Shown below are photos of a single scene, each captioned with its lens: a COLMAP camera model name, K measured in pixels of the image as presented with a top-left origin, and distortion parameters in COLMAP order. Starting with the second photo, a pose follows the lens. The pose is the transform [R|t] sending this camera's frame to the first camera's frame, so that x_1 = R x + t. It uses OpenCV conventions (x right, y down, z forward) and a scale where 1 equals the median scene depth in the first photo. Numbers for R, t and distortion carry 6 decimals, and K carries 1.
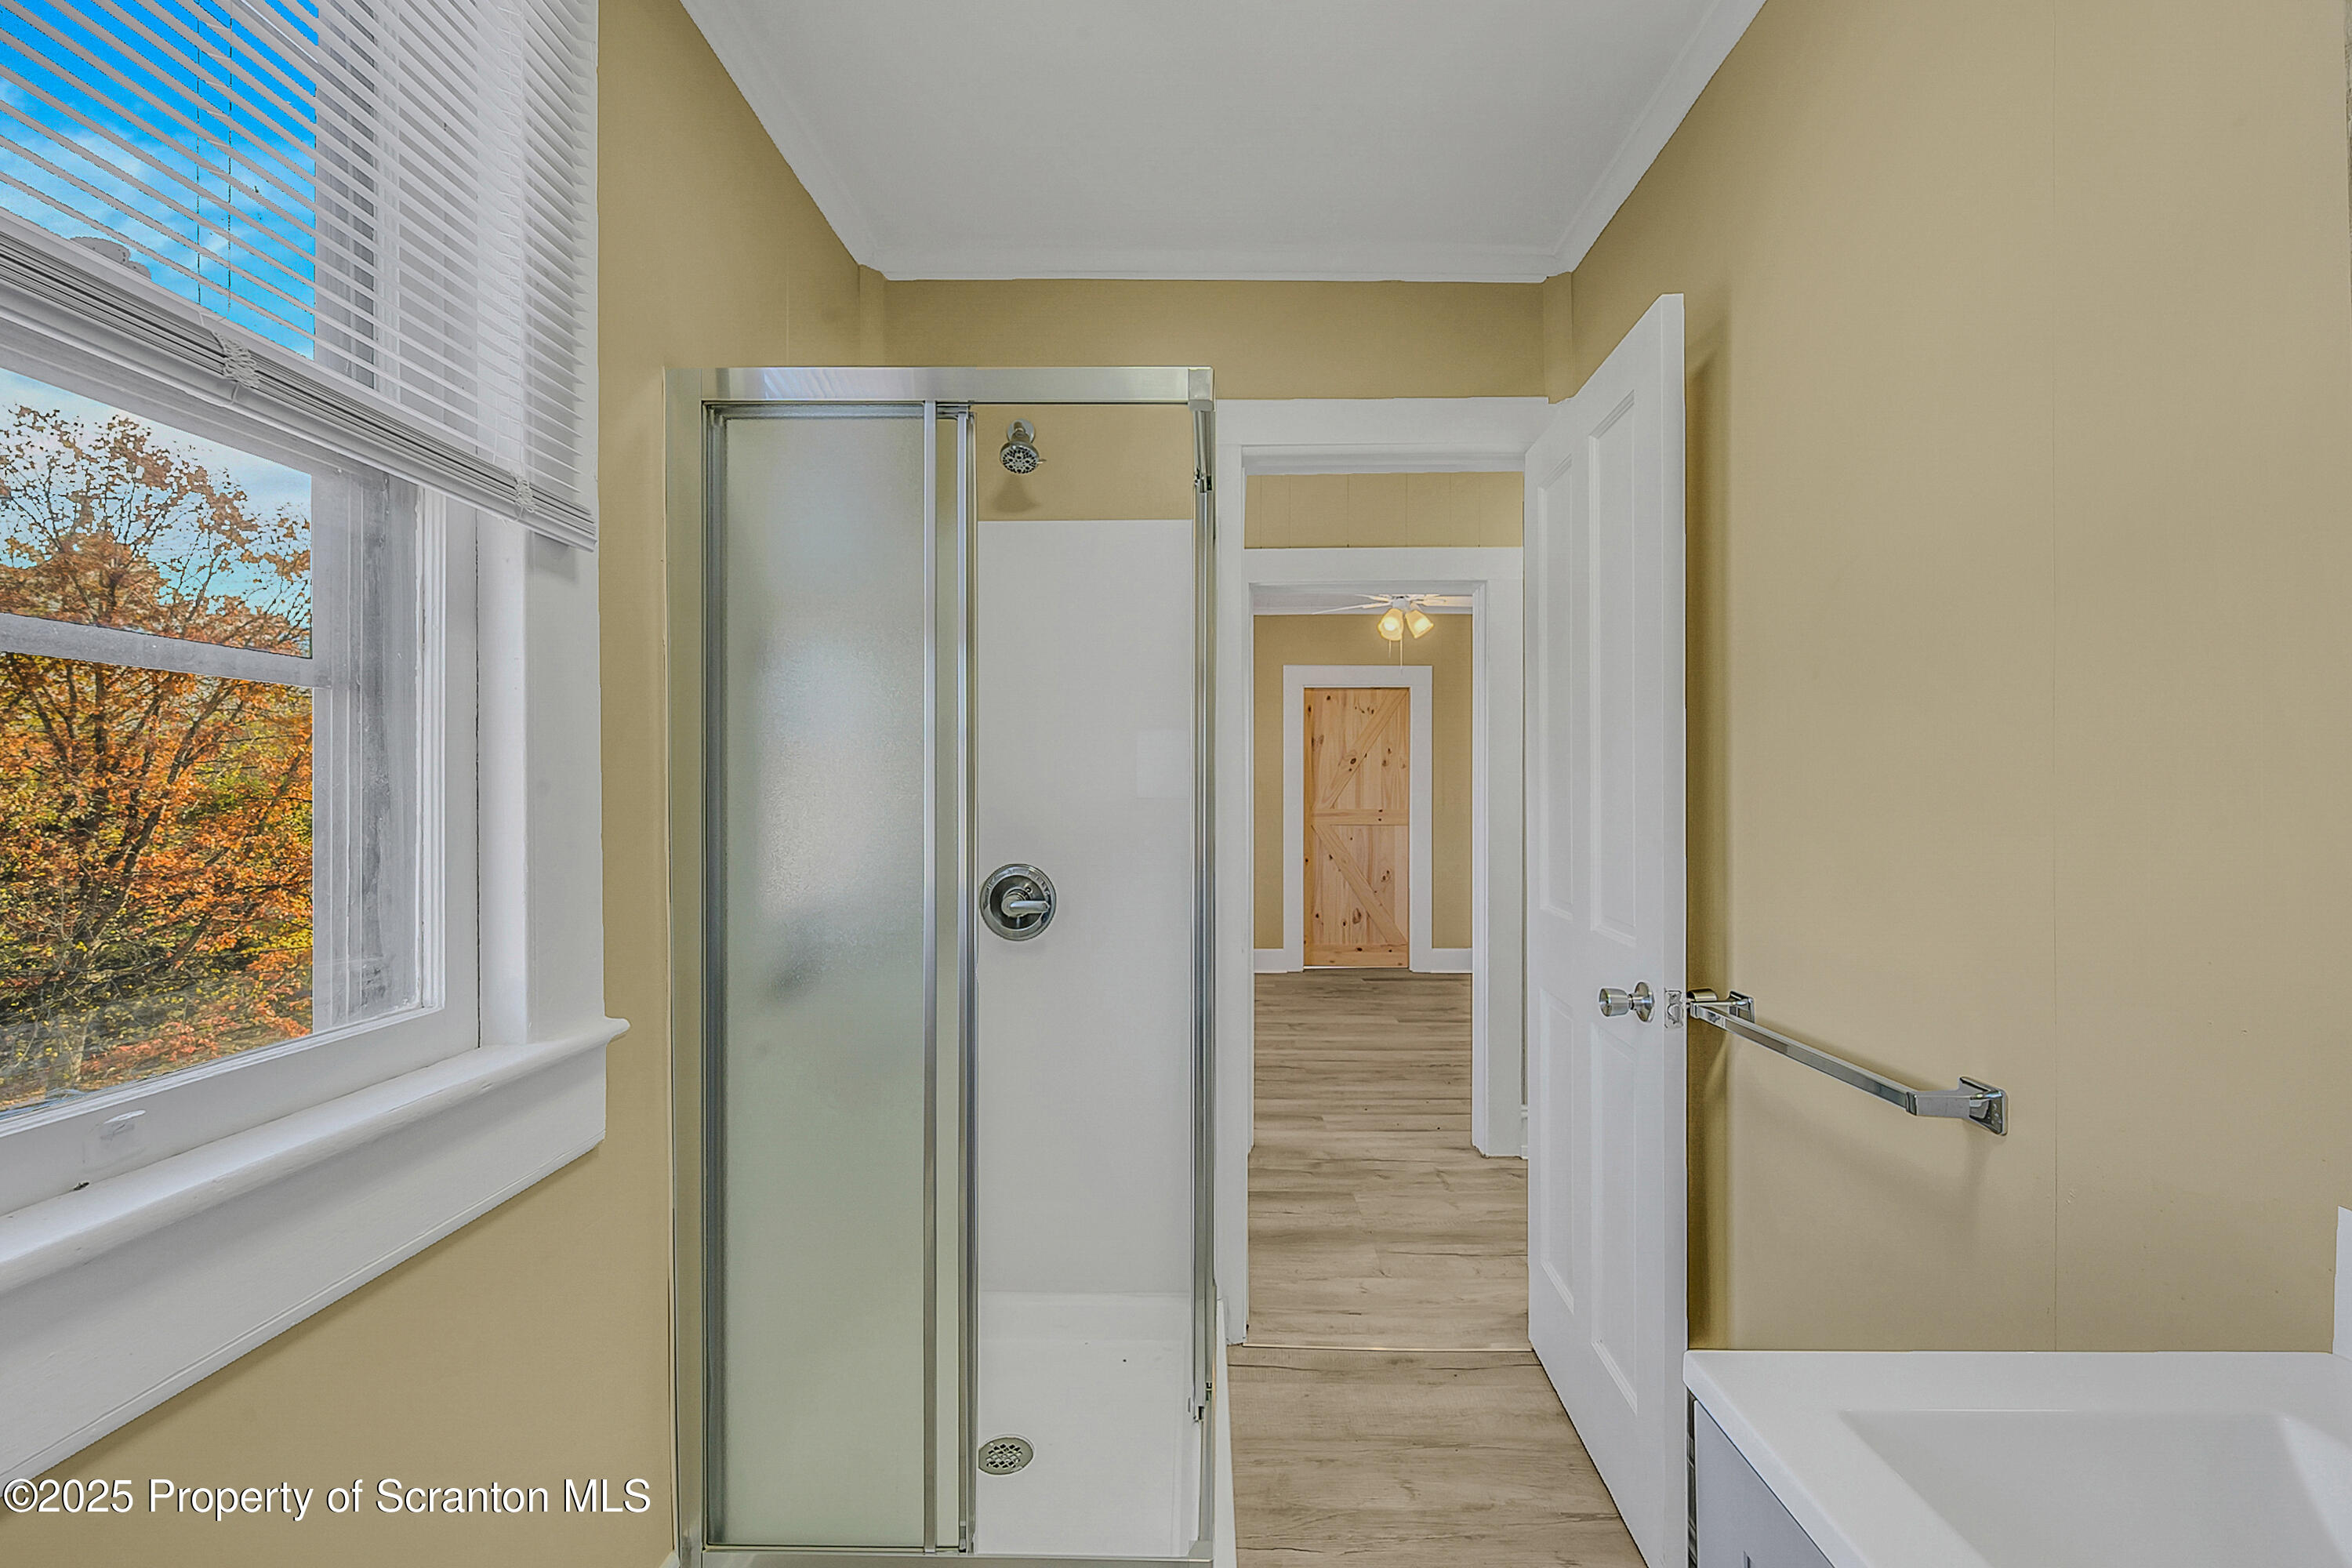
lens RADIAL K [[940.1, 0, 1176.0], [0, 940.1, 784.0], [0, 0, 1]] dist [-0.000065, 0.000076]
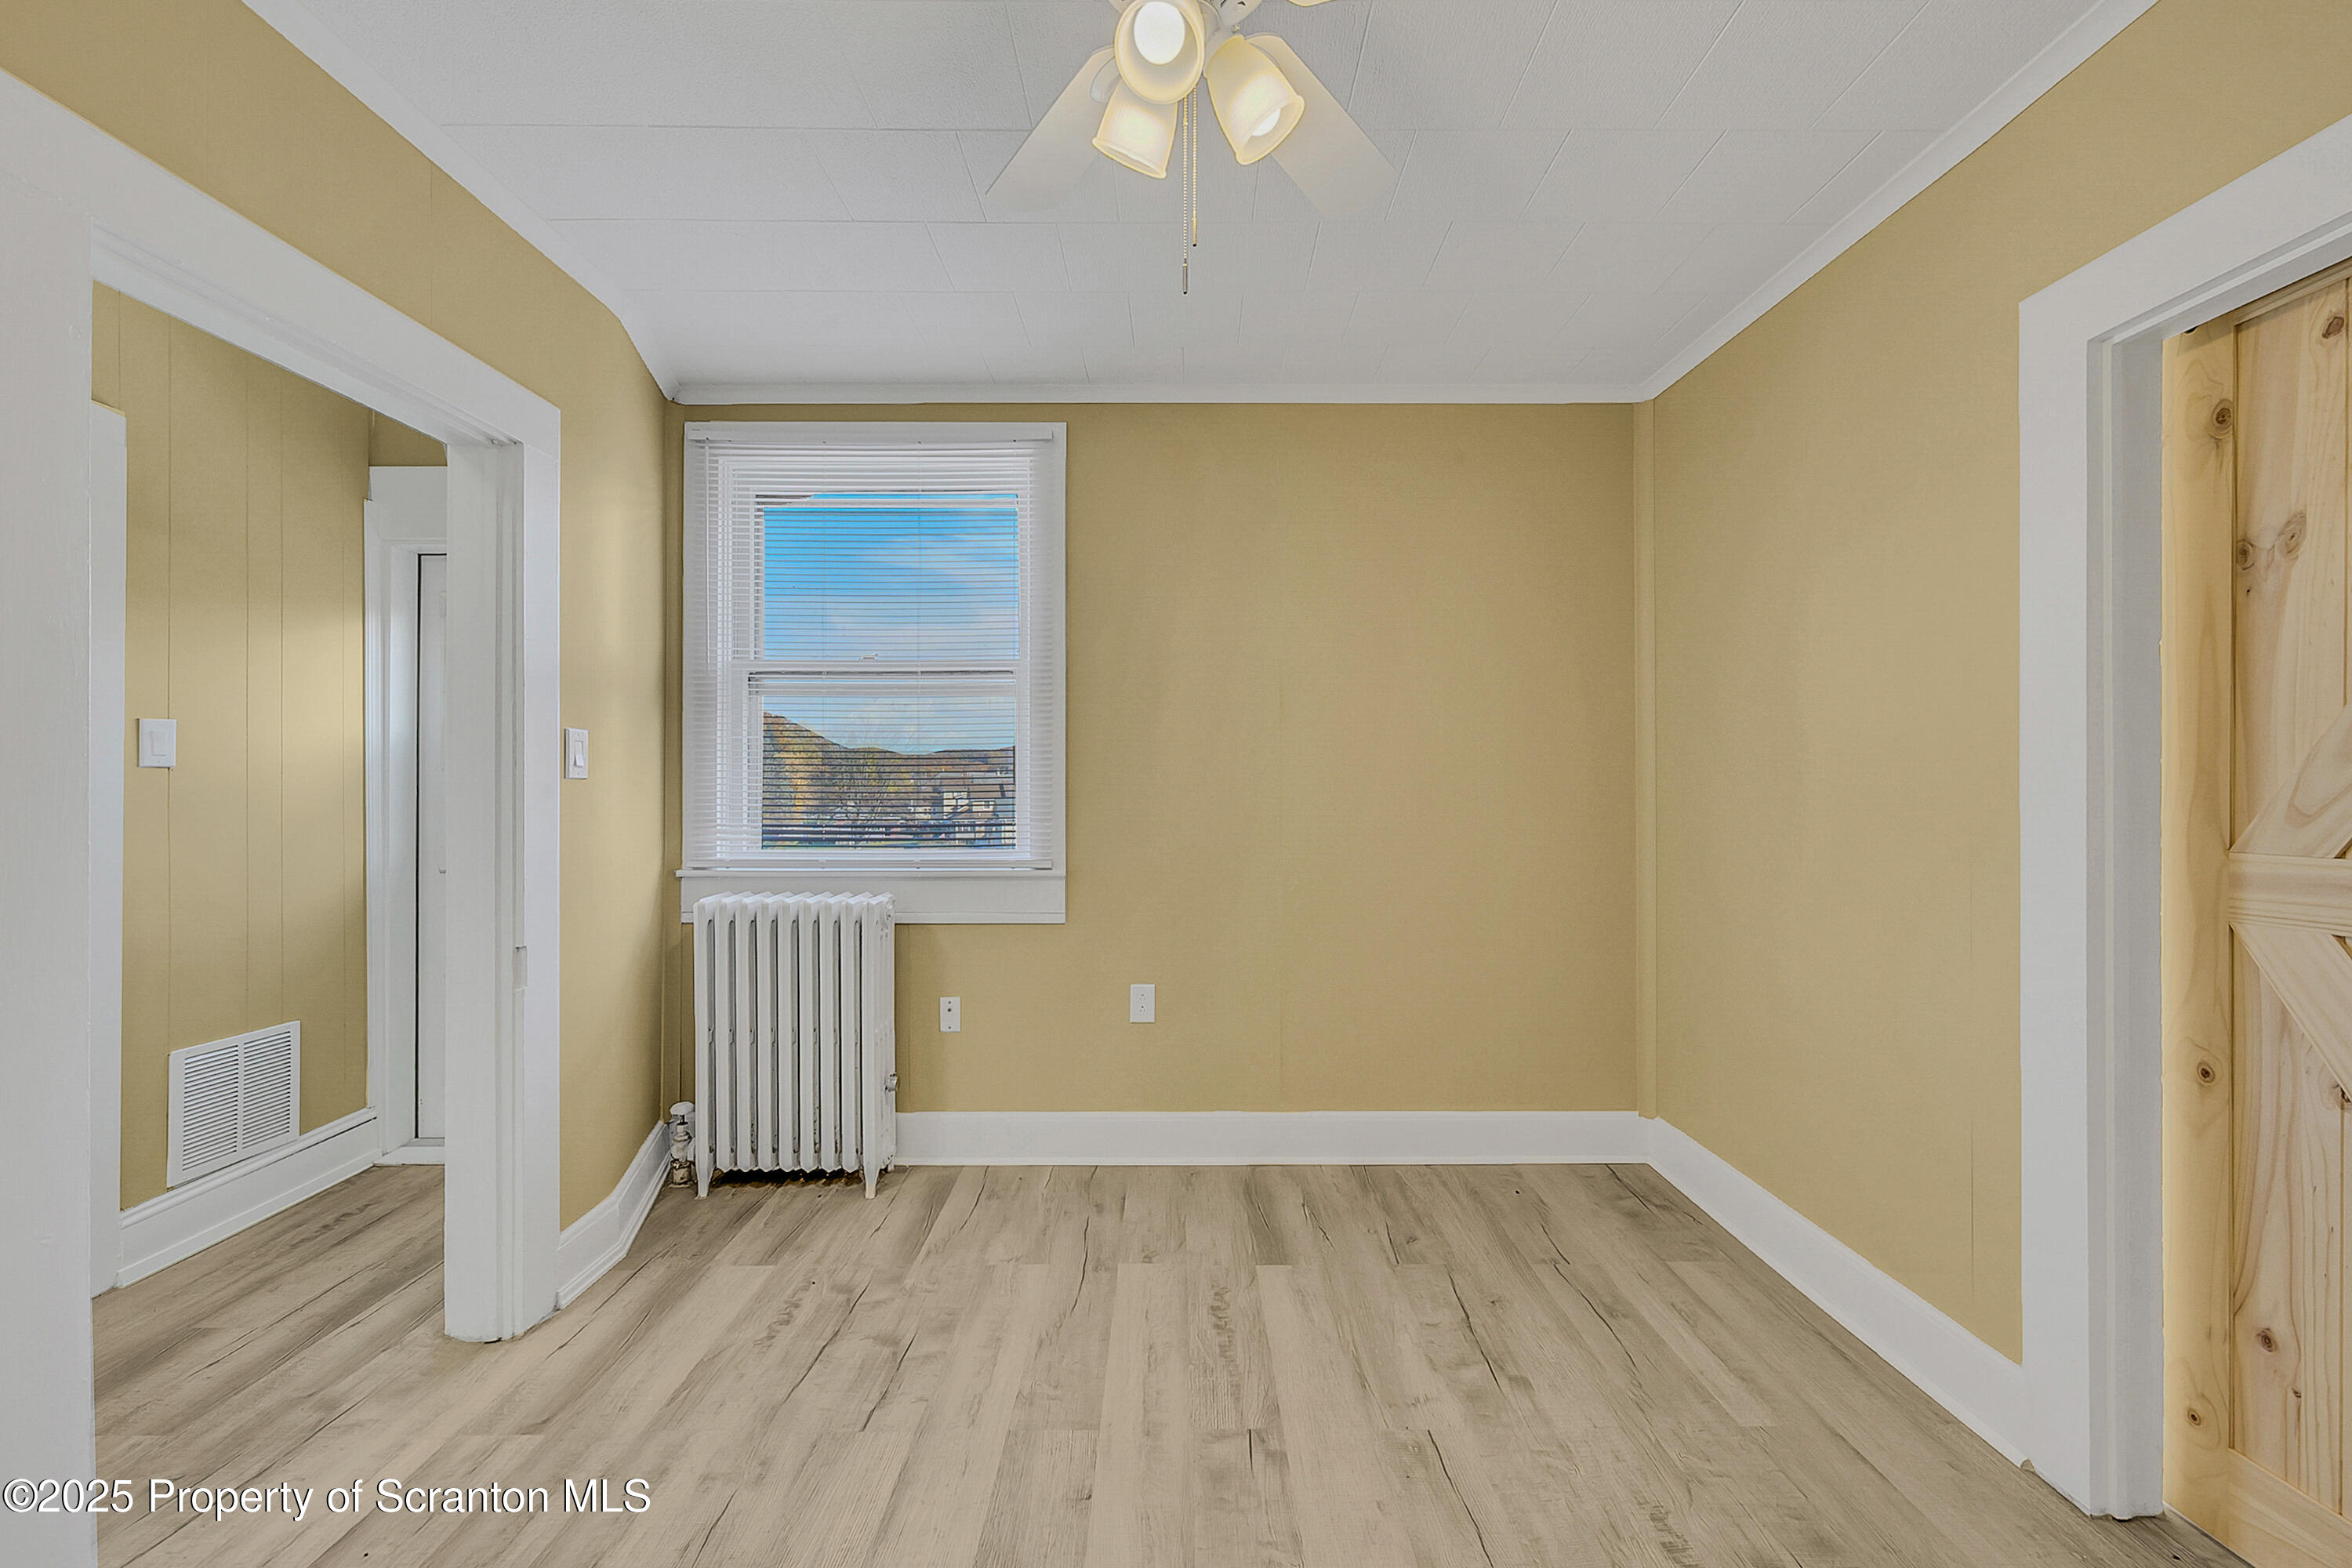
lens RADIAL K [[940.1, 0, 1176.0], [0, 940.1, 784.0], [0, 0, 1]] dist [-0.000065, 0.000076]
pose [[0.022761, 0.003468, -0.999735, 0.530509], [0.001835, 0.999992, 0.003511, 0.015894], [0.999739, -0.001914, 0.022755, 1.085327]]
